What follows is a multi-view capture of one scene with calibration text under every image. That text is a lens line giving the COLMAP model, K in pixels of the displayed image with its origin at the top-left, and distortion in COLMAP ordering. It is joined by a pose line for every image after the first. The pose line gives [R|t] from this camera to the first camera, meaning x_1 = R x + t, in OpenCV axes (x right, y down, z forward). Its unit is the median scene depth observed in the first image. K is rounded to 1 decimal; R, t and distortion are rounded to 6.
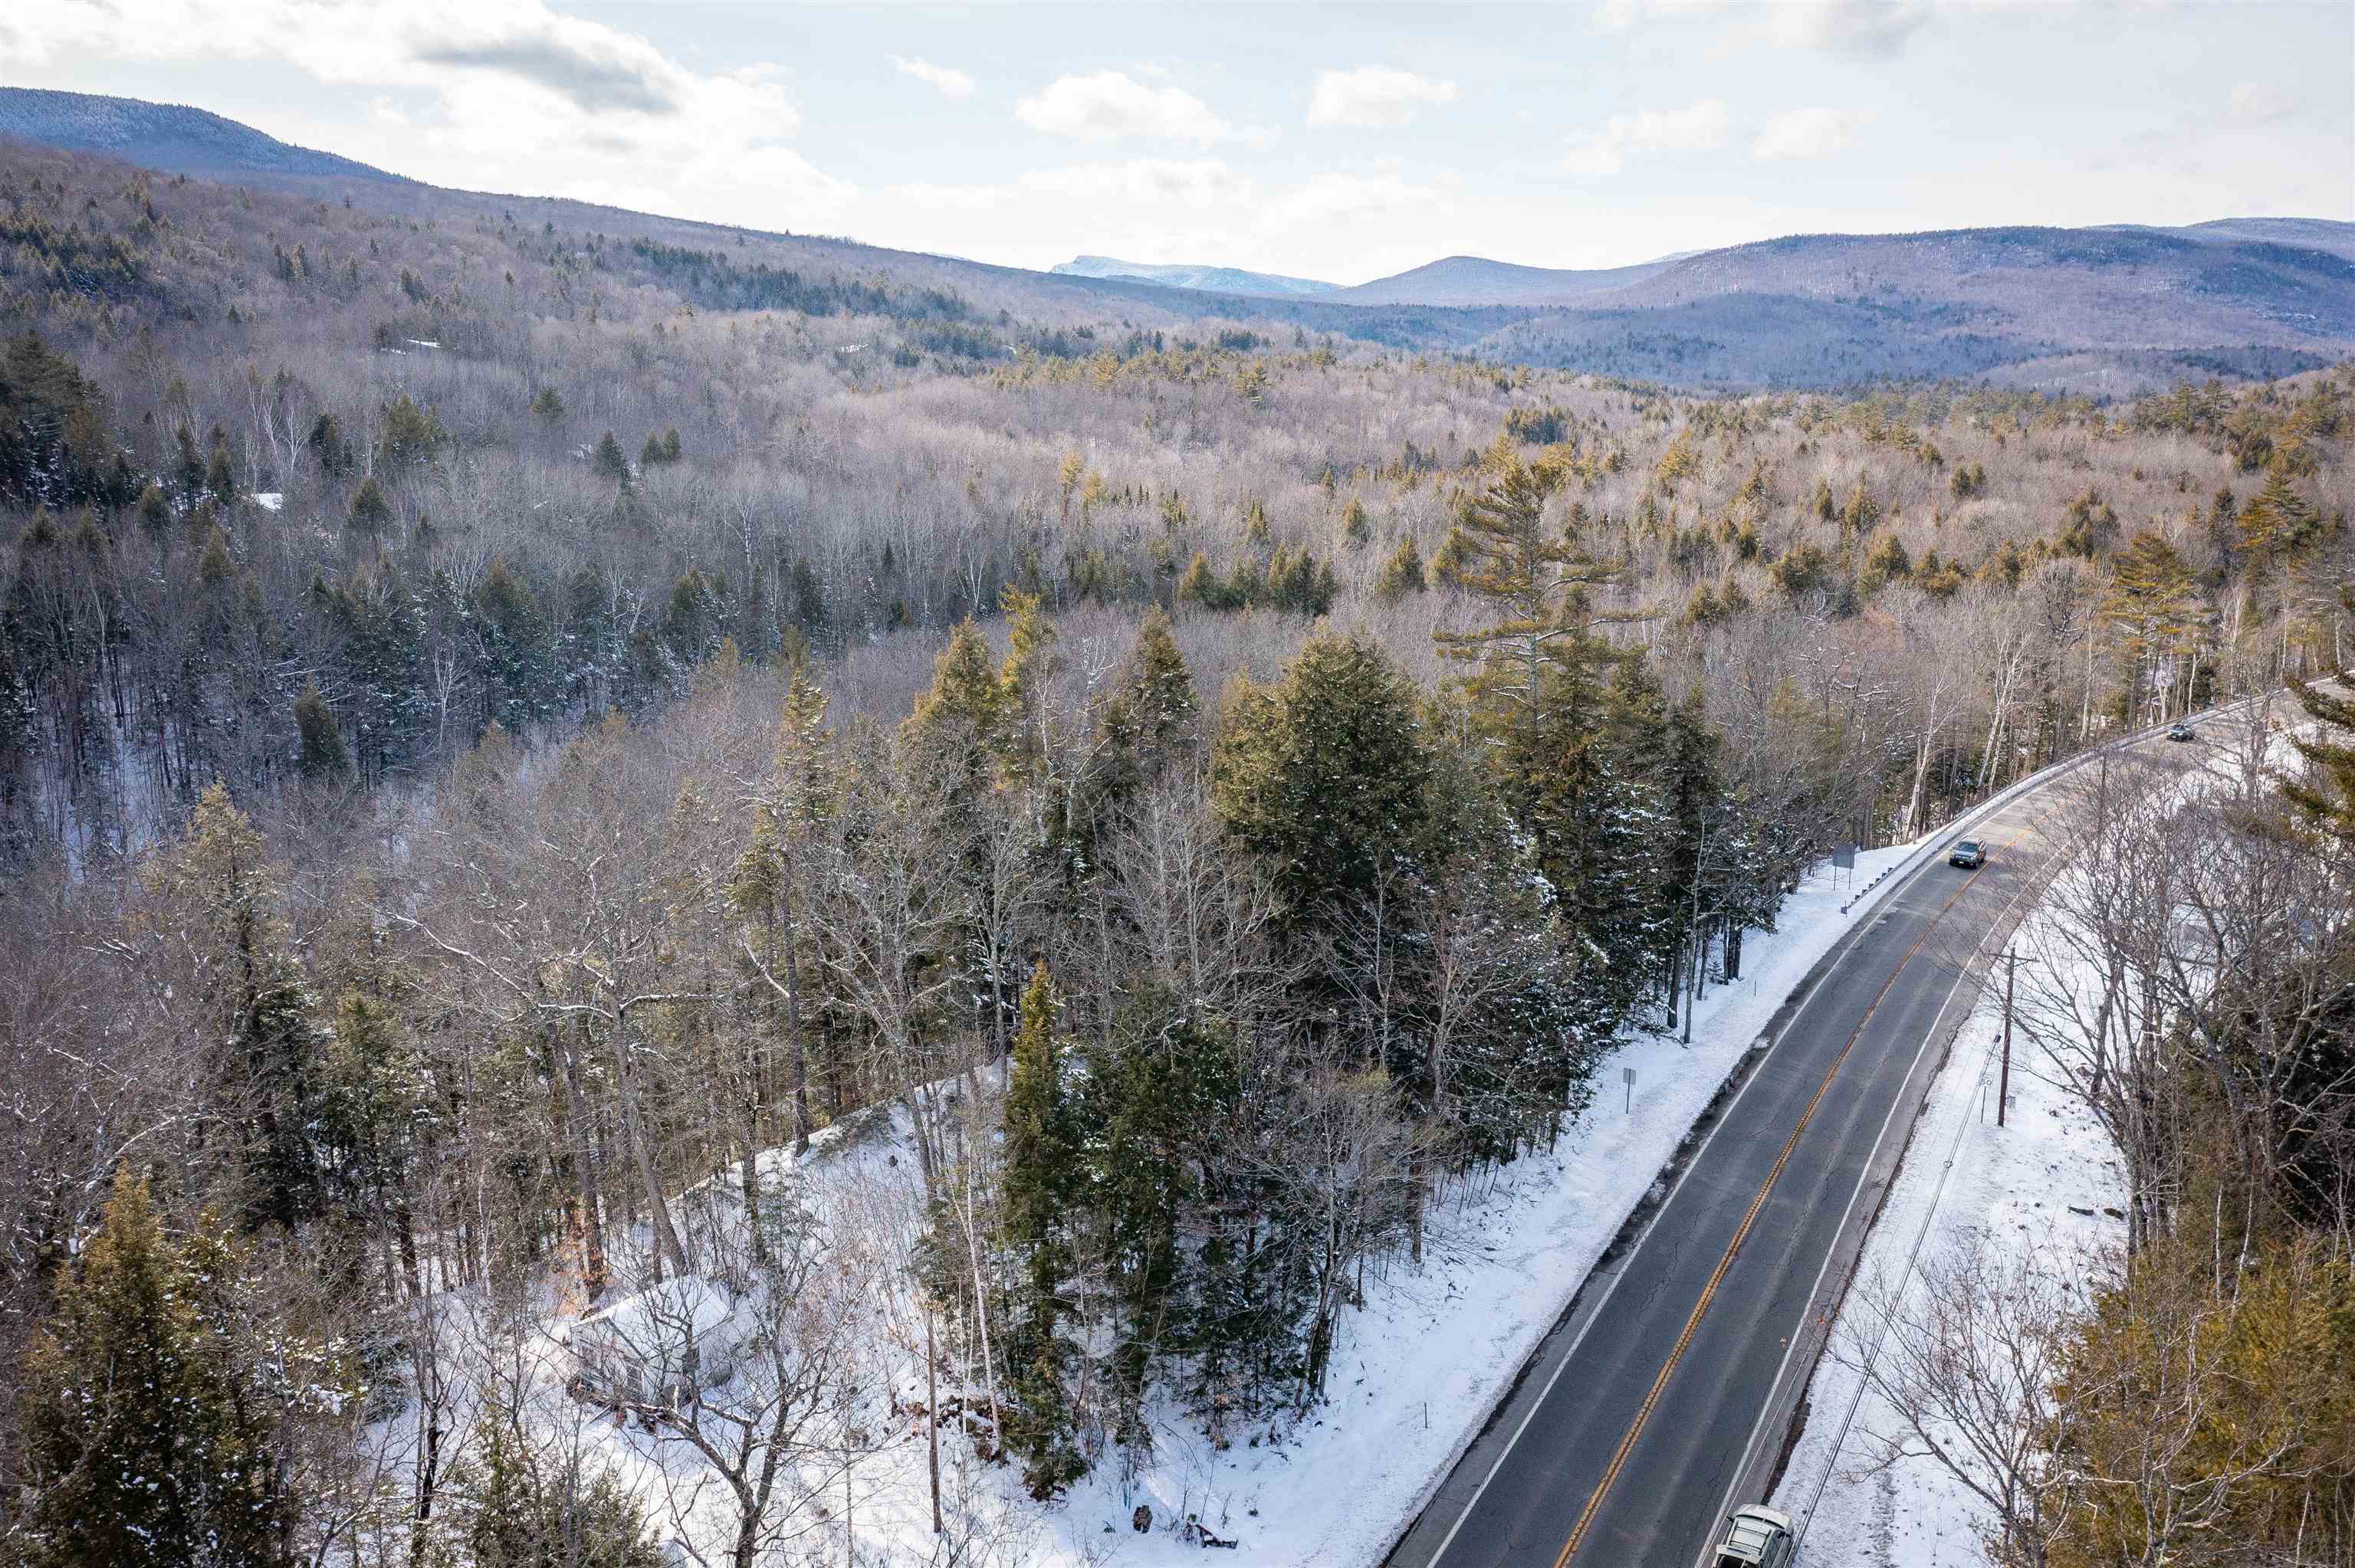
lens RADIAL K [[1873.1, 0, 1177.5], [0, 1873.1, 784.0], [0, 0, 1]] dist [-0.001971, 0.006416]
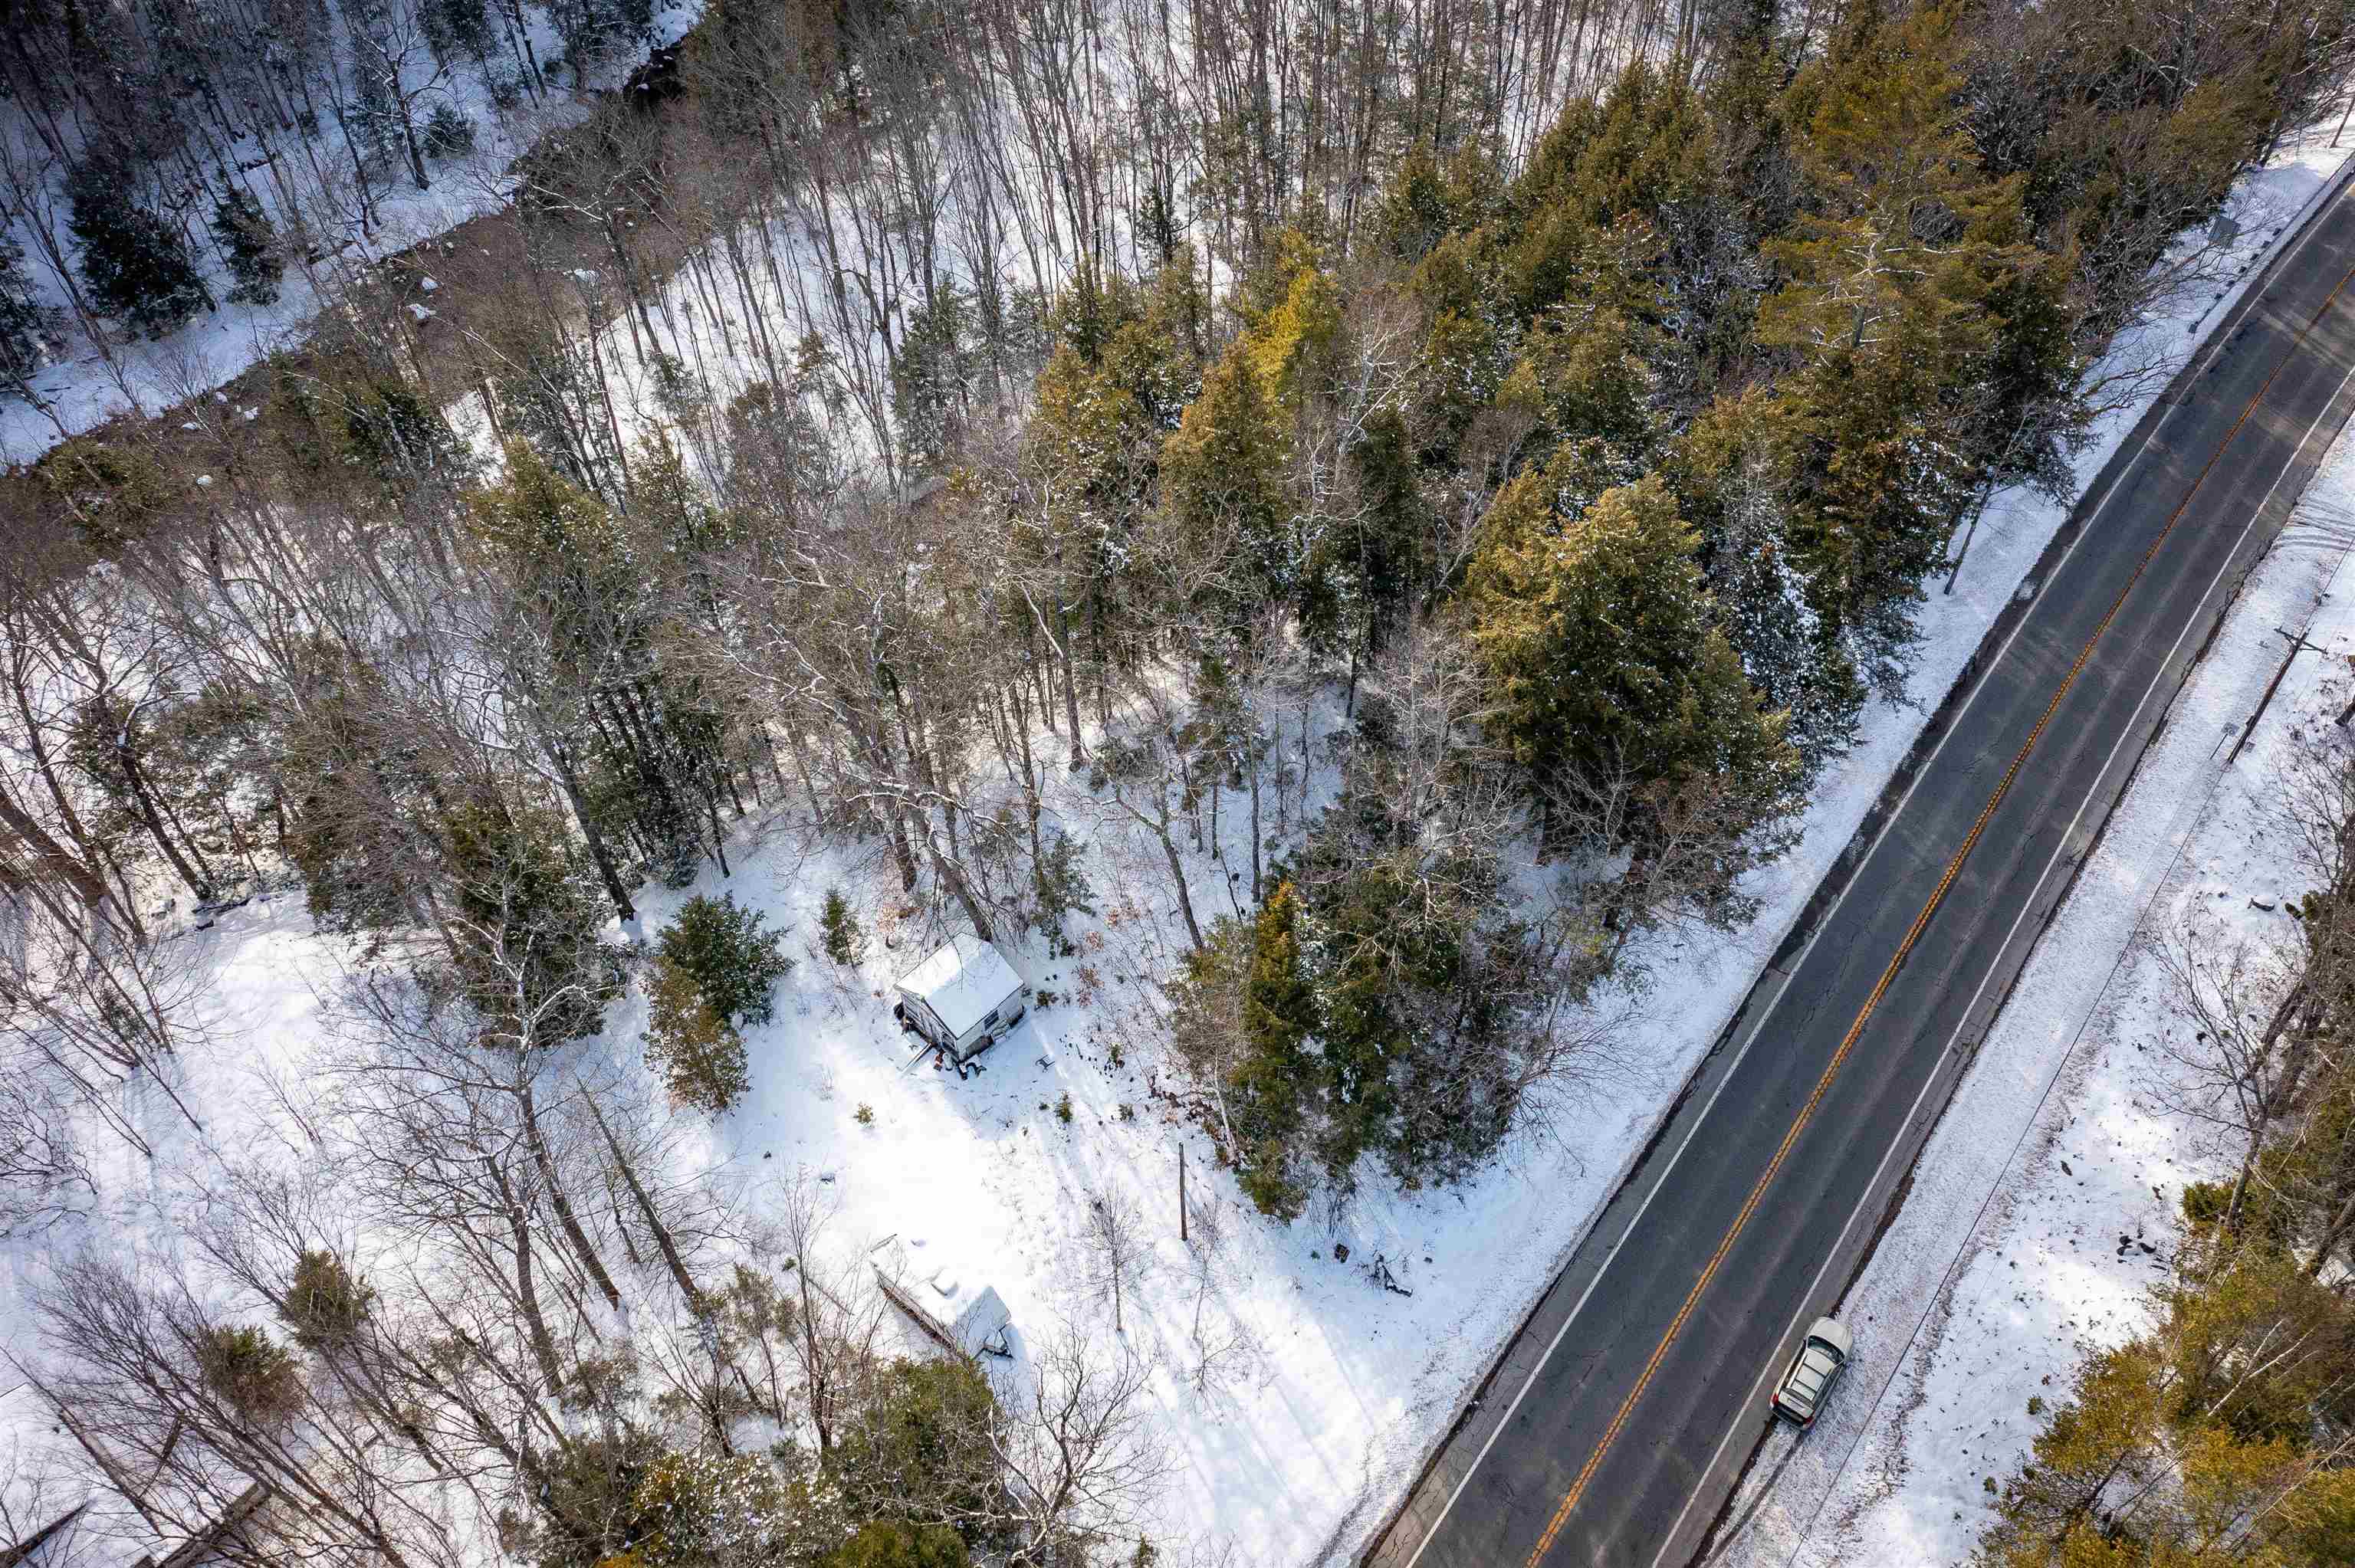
lens RADIAL K [[1873.1, 0, 1177.5], [0, 1873.1, 784.0], [0, 0, 1]] dist [-0.001971, 0.006416]
pose [[0.988721, 0.101063, -0.110530, -0.013317], [-0.012899, 0.792726, 0.609442, -0.421039], [0.149212, -0.601143, 0.785088, 0.105842]]
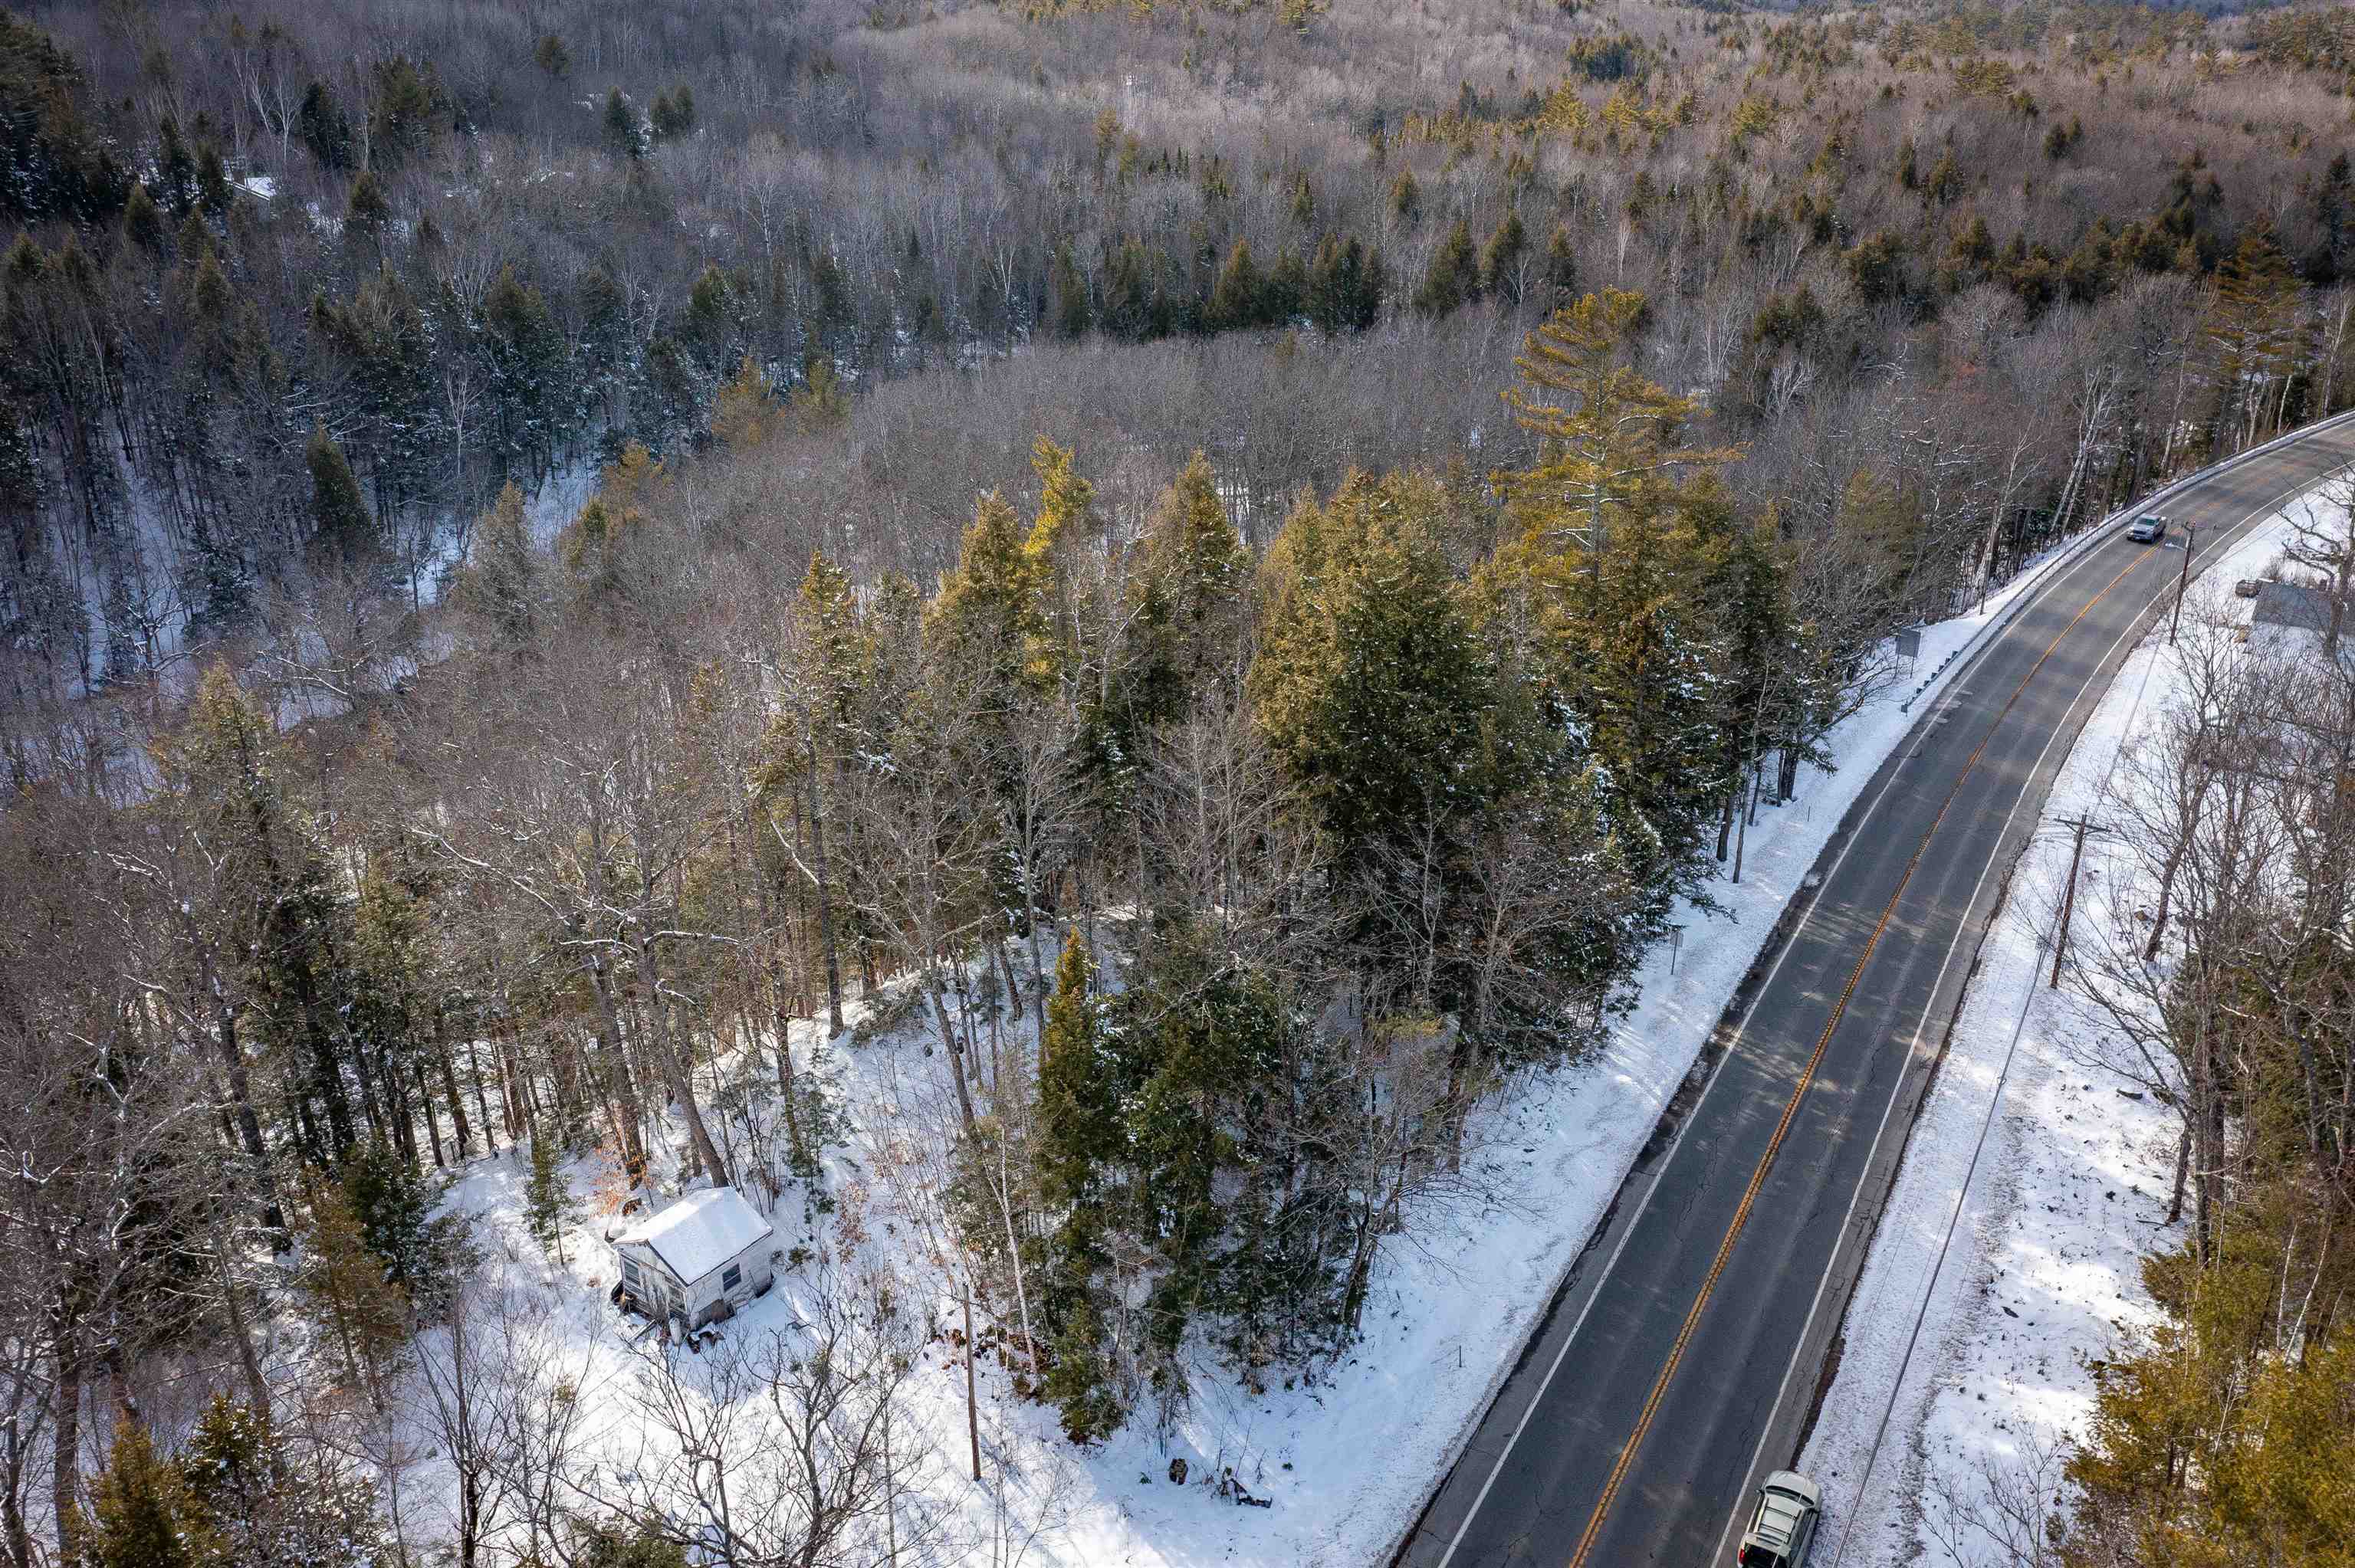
lens RADIAL K [[1873.1, 0, 1177.5], [0, 1873.1, 784.0], [0, 0, 1]] dist [-0.001971, 0.006416]
pose [[0.999792, 0.006796, -0.019239, -0.001375], [-0.002959, 0.981225, 0.192845, -0.109904], [0.020188, -0.192748, 0.981041, 0.048108]]
